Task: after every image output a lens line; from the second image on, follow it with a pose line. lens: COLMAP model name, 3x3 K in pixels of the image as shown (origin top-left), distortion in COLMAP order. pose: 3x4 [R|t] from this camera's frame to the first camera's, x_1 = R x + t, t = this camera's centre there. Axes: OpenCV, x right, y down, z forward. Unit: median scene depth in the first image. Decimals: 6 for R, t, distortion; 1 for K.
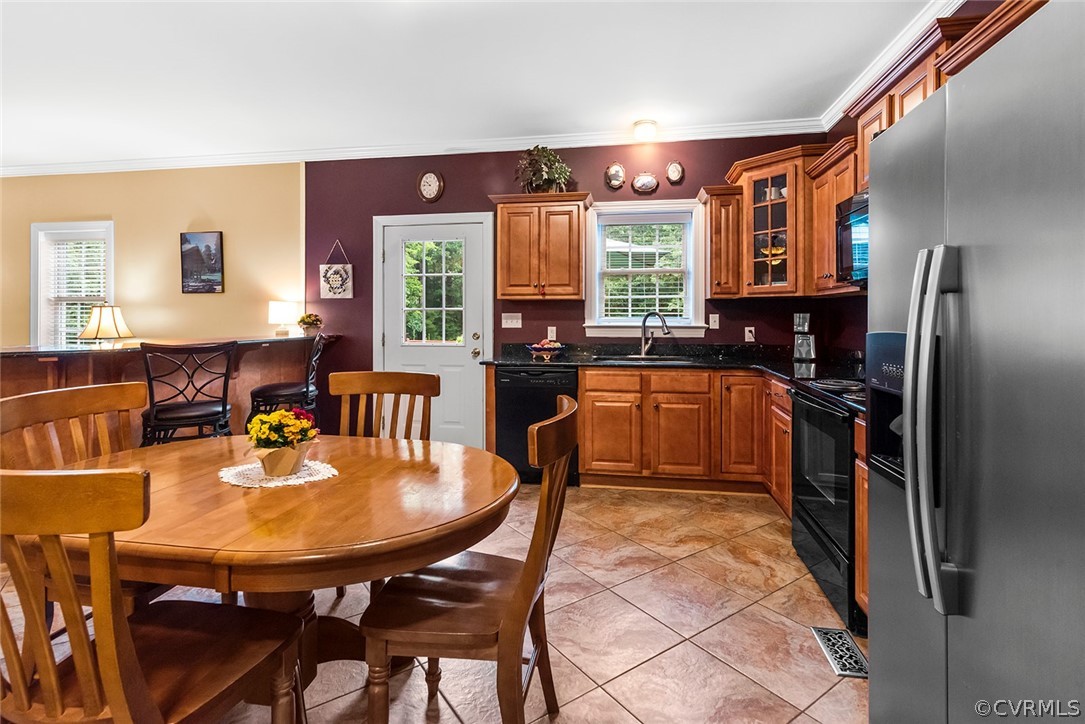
lens RADIAL K [[520.2, 0, 543.1], [0, 520.2, 316.8], [0, 0, 1]] dist [0.003890, -0.000782]
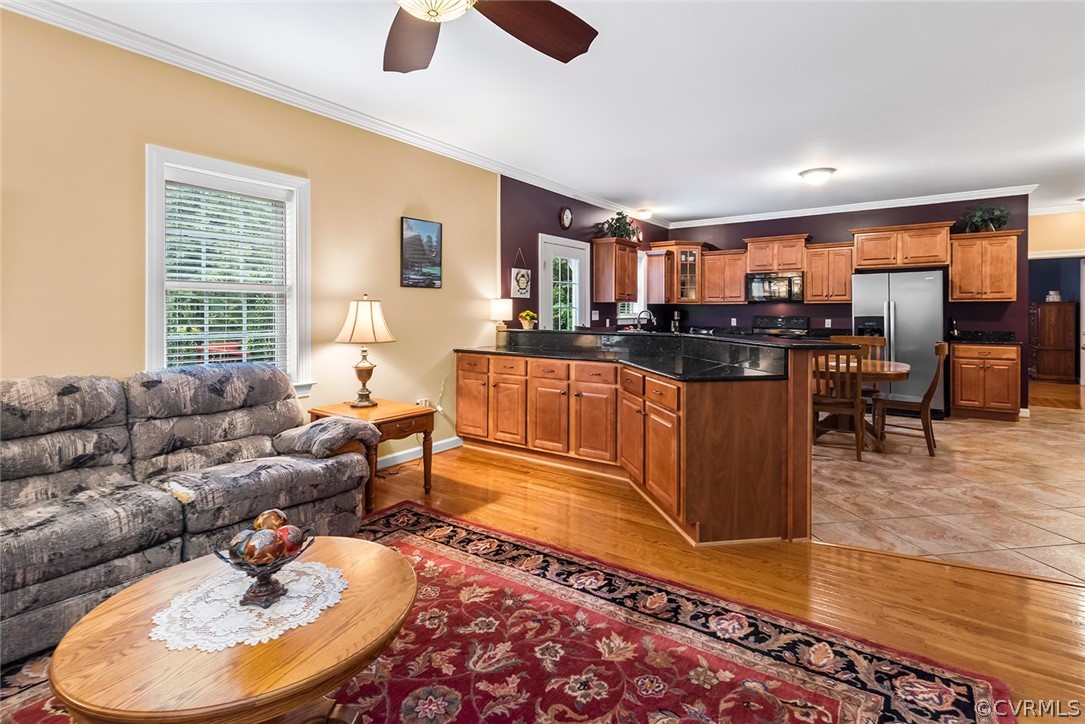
lens RADIAL K [[528.1, 0, 540.3], [0, 528.1, 316.1], [0, 0, 1]] dist [-0.000464, -0.000072]
pose [[0.445133, -0.007084, 0.895437, -1.710041], [0.000108, 0.999969, 0.007857, -0.003430], [-0.895465, -0.003401, 0.445120, 0.502253]]
